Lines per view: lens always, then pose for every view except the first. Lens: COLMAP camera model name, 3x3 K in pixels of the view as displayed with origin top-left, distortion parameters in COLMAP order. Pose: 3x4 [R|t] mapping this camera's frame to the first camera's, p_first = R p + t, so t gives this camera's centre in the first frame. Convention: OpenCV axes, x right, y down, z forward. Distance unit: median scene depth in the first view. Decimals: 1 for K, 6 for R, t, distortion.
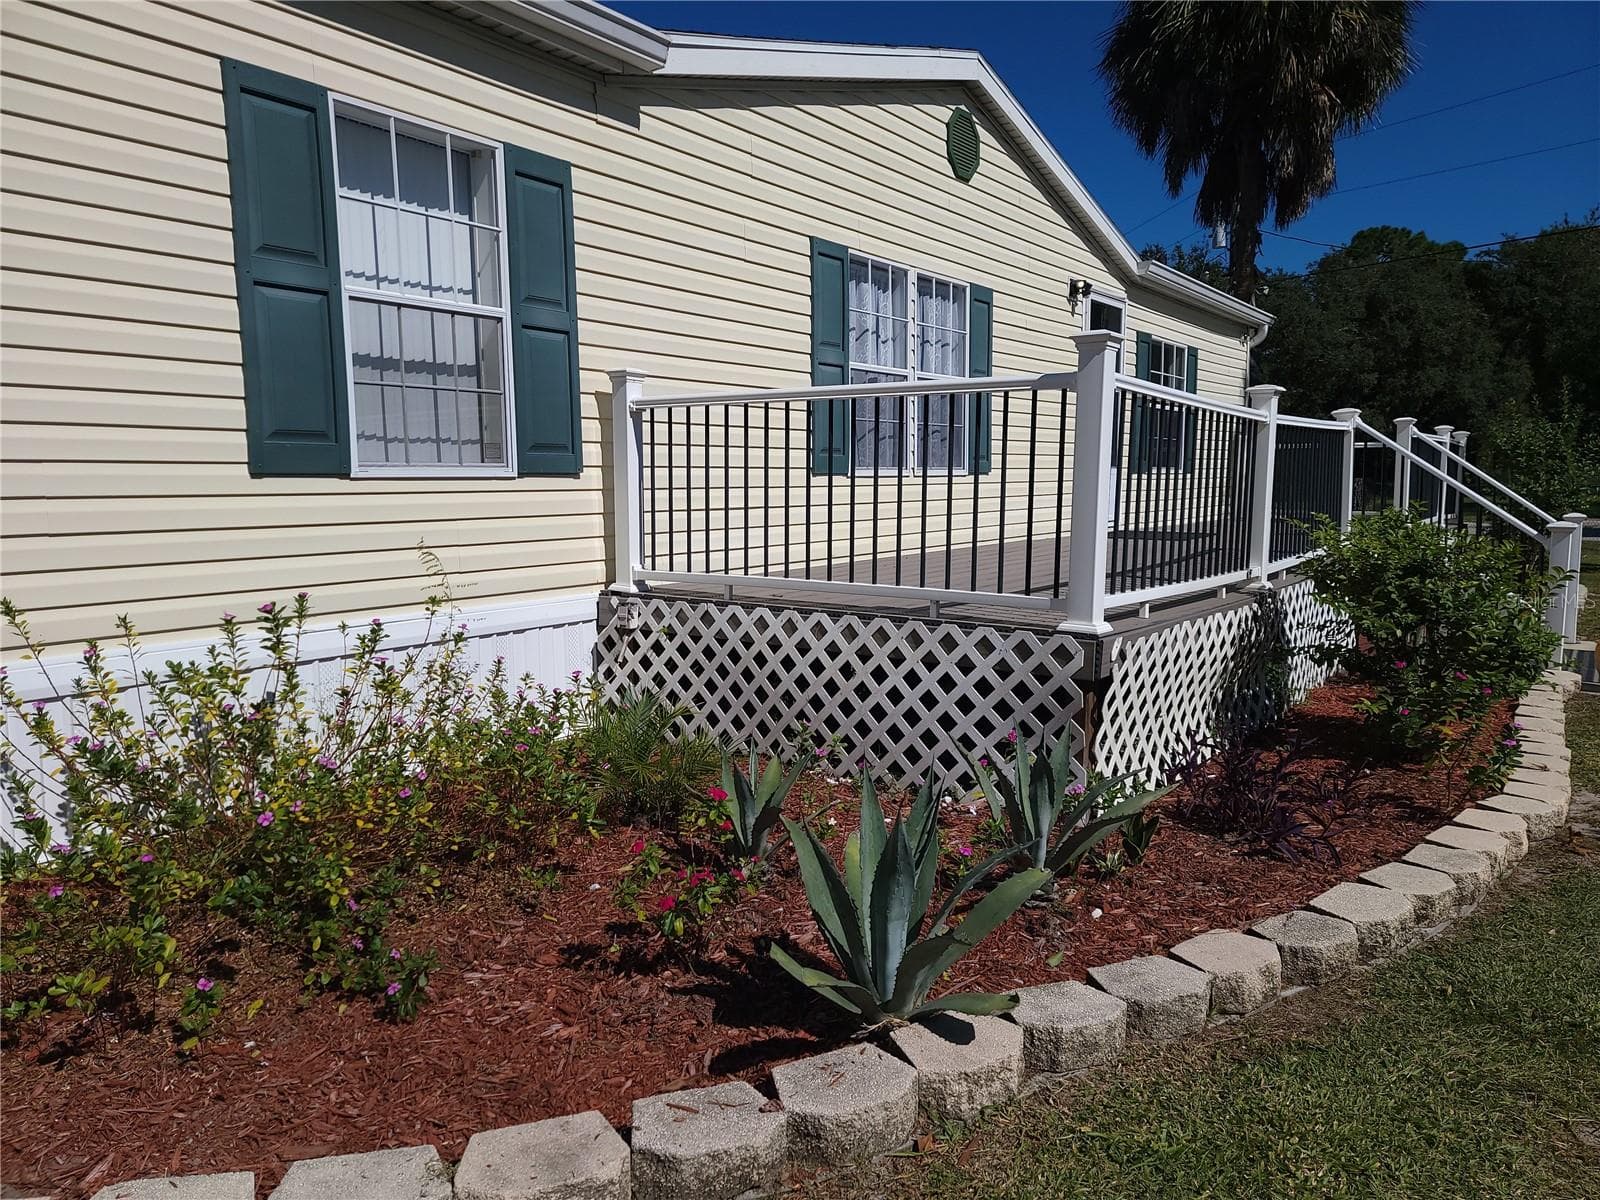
lens RADIAL K [[1104.3, 0, 811.2], [0, 1104.3, 608.2], [0, 0, 1]] dist [0.076672, -0.056420]
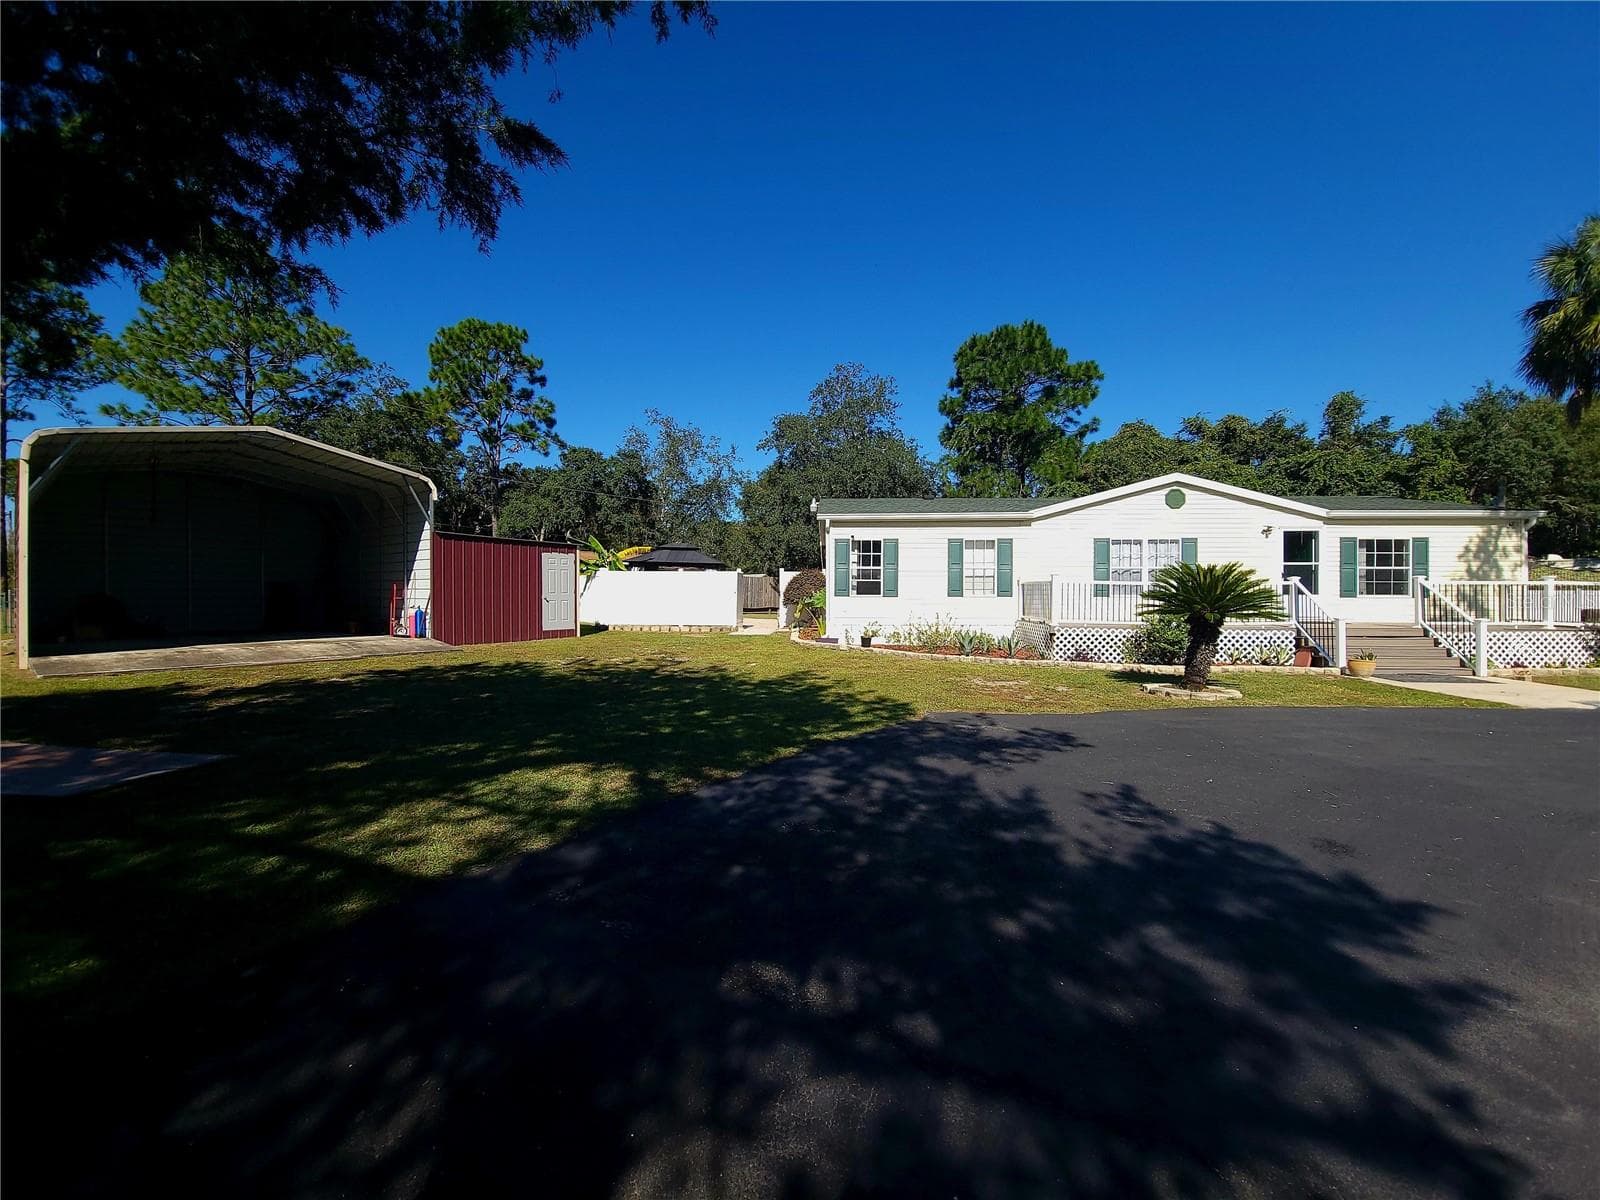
lens RADIAL K [[649.9, 0, 790.2], [0, 649.9, 597.6], [0, 0, 1]] dist [0.005985, -0.005822]
pose [[0.532479, 0.012533, -0.846350, 1.410895], [-0.104163, 0.993261, -0.050826, 0.113907], [0.840009, 0.115222, 0.530196, -1.146827]]
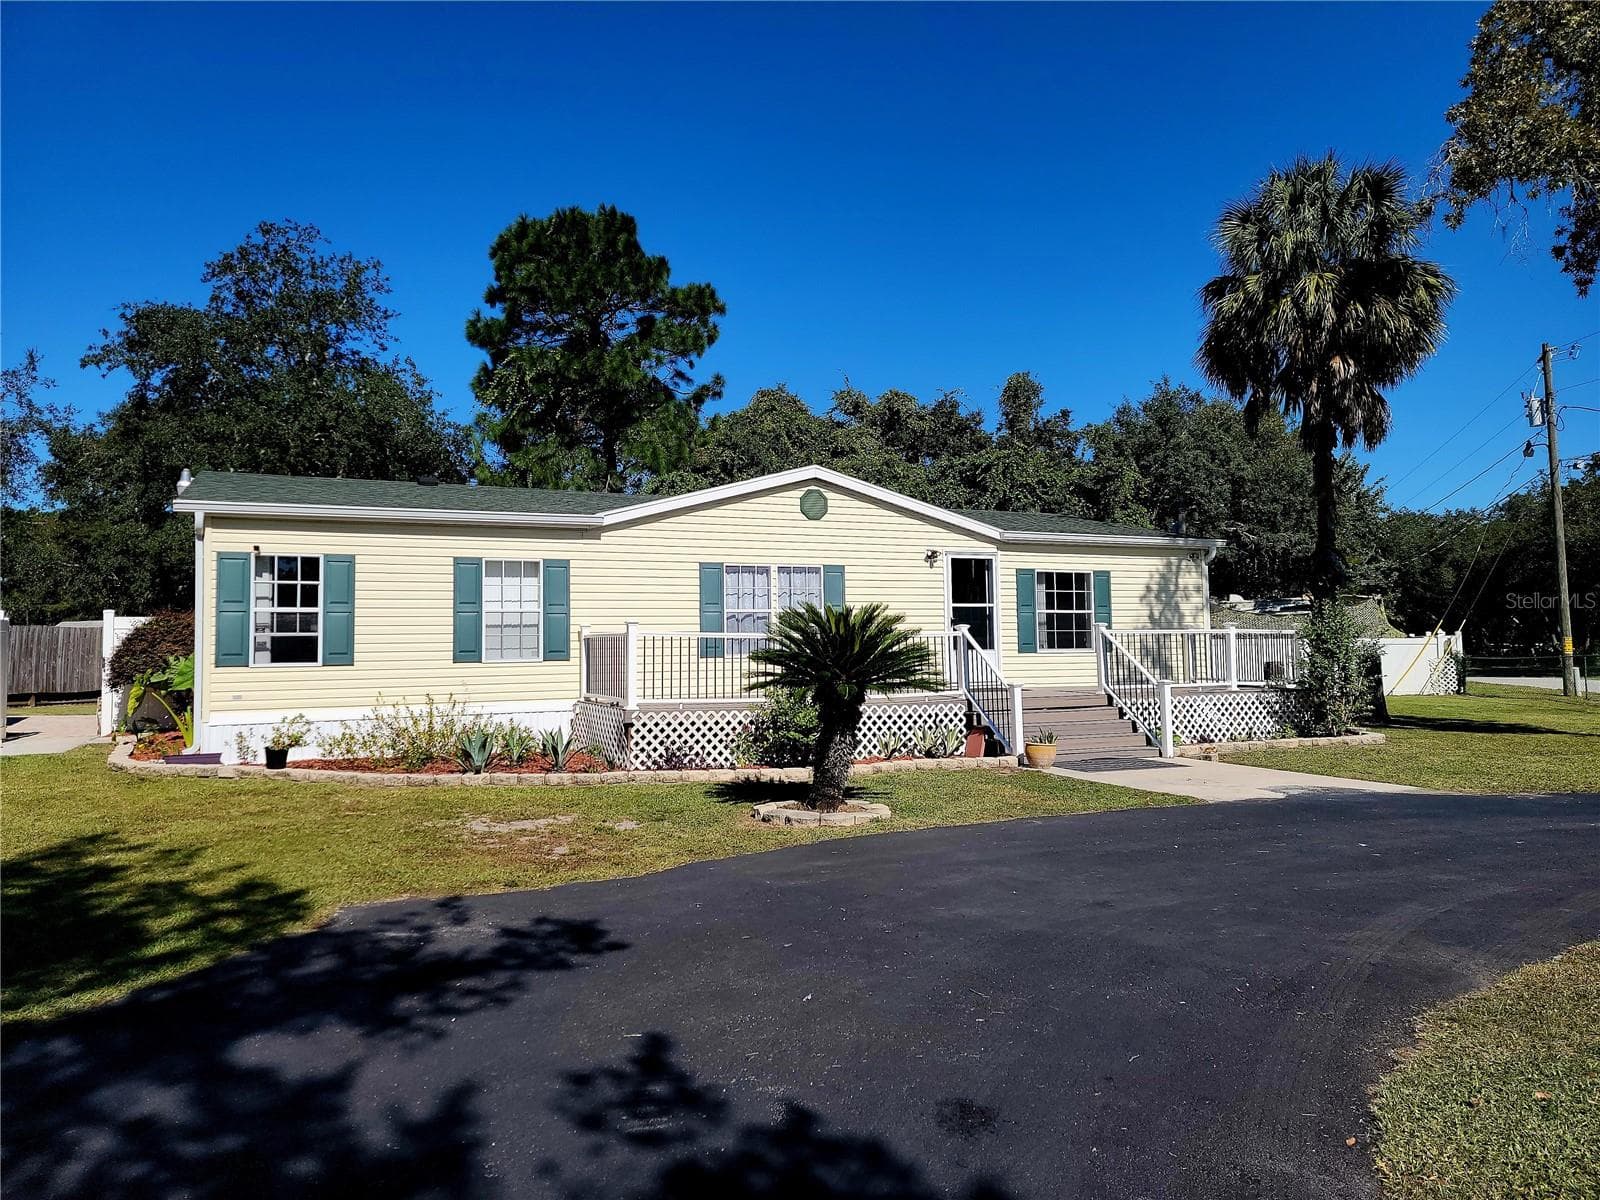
lens RADIAL K [[1101.5, 0, 791.5], [0, 1101.5, 604.3], [0, 0, 1]] dist [0.088528, -0.079842]
pose [[0.866747, -0.025744, -0.498082, 1.391918], [-0.050140, 0.989110, -0.138375, 0.085771], [0.496220, 0.144910, 0.856018, -0.976098]]
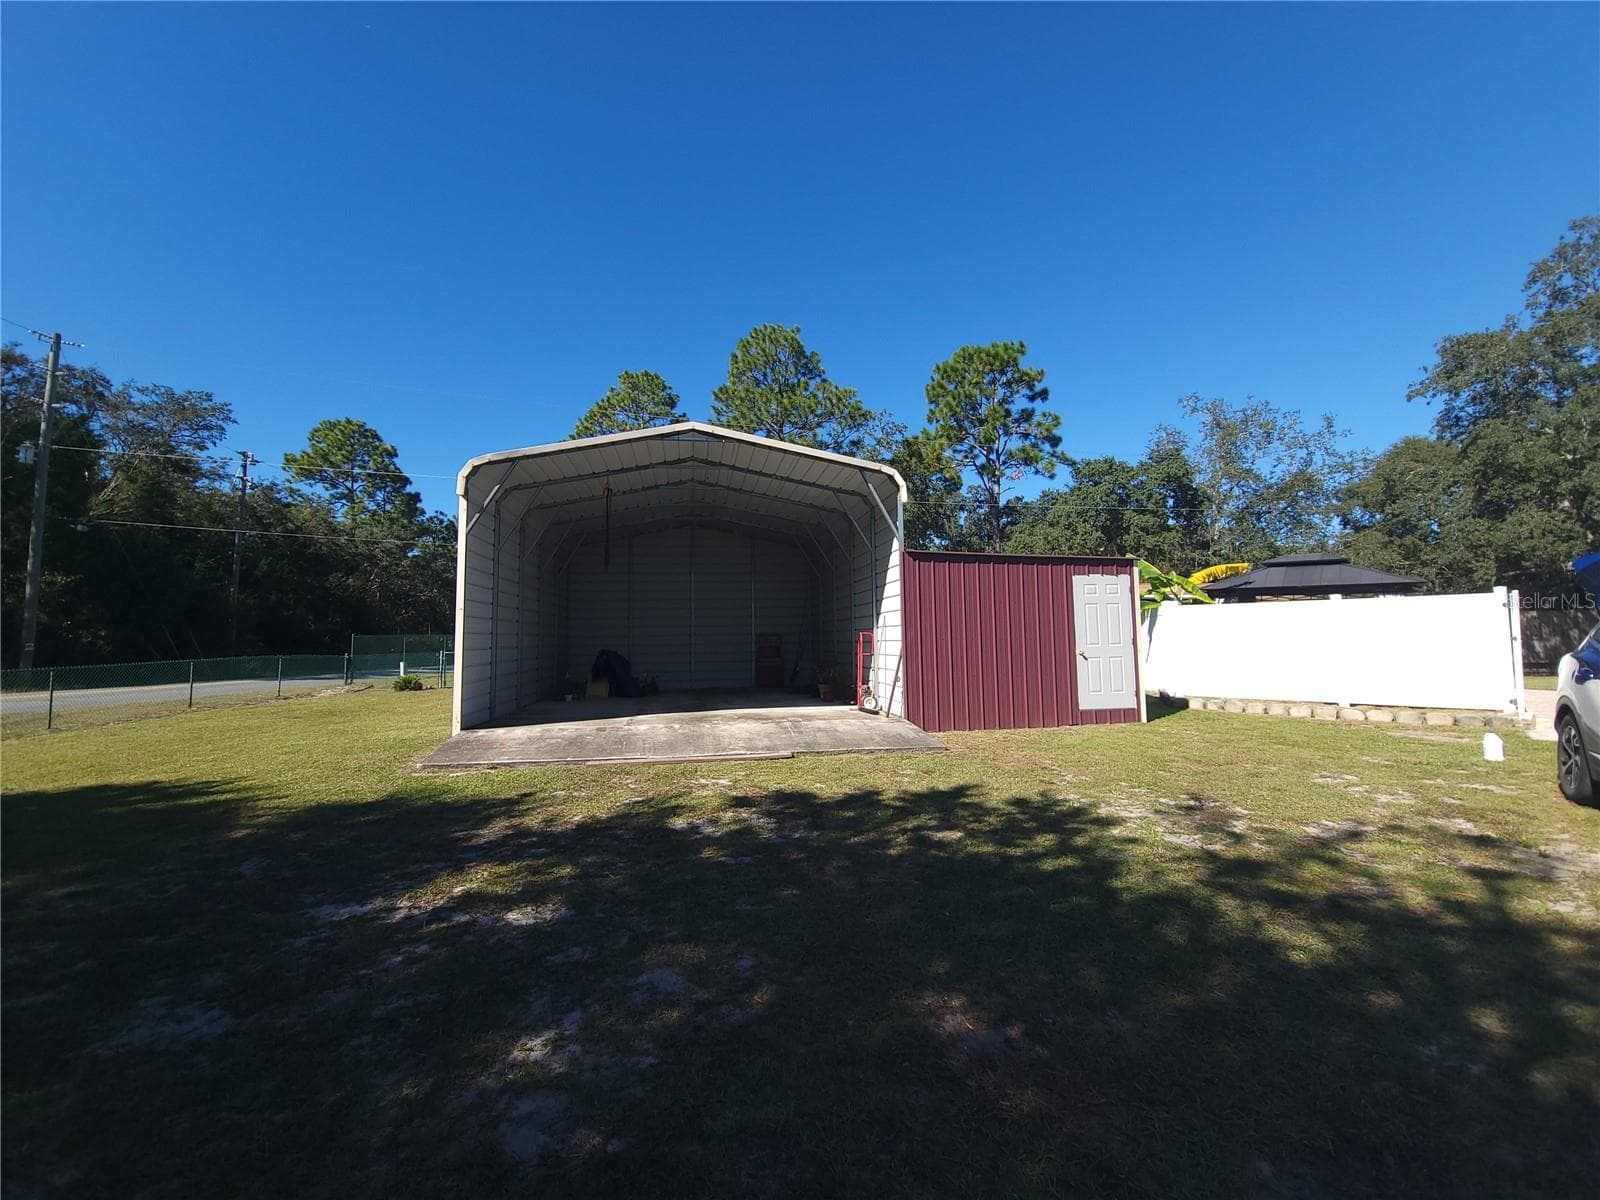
lens RADIAL K [[654.9, 0, 787.8], [0, 654.9, 596.6], [0, 0, 1]] dist [-0.001901, -0.000211]
pose [[-0.175599, -0.063771, -0.982394, 0.321214], [-0.103575, 0.993558, -0.045982, 0.095308], [0.978998, 0.093677, -0.181073, -0.996287]]
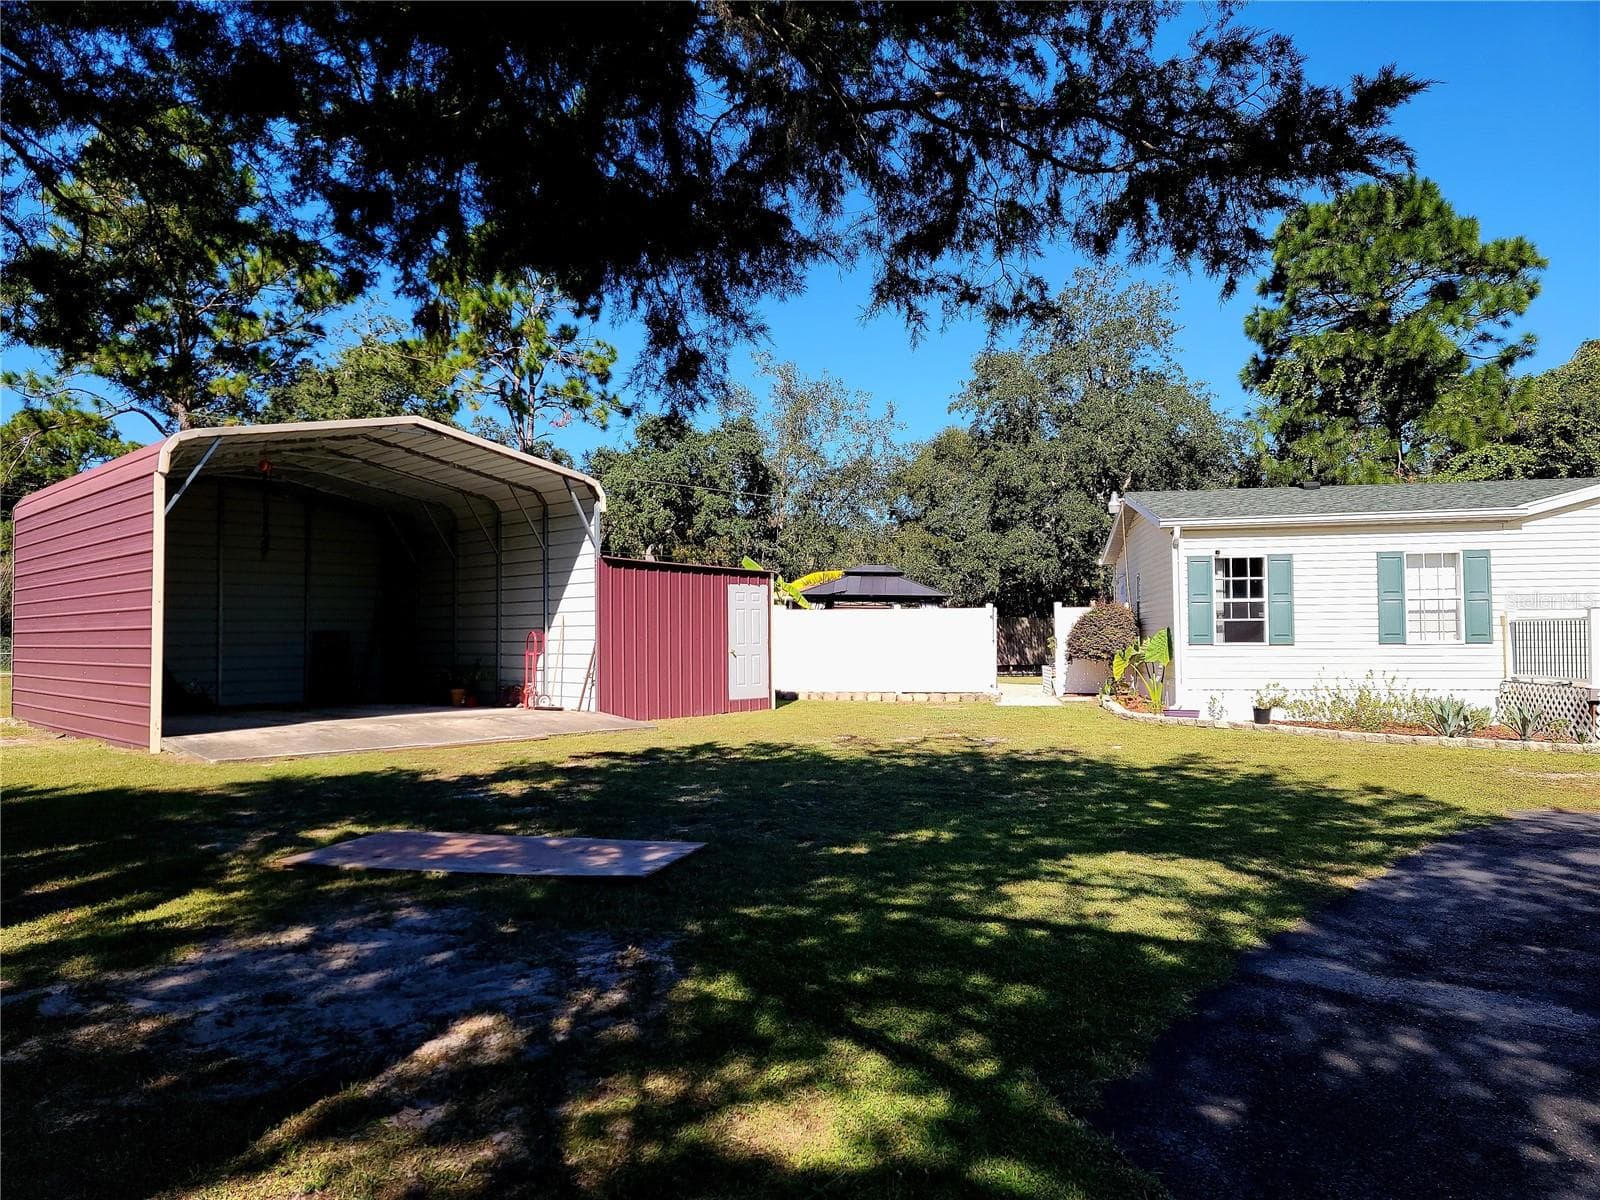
lens RADIAL K [[1101.9, 0, 800.0], [0, 1101.9, 603.6], [0, 0, 1]] dist [0.080914, -0.054033]
pose [[0.442433, -0.029878, -0.896304, 1.429355], [-0.099458, 0.991645, -0.082151, 0.181461], [0.891269, 0.125491, 0.435765, -1.726927]]
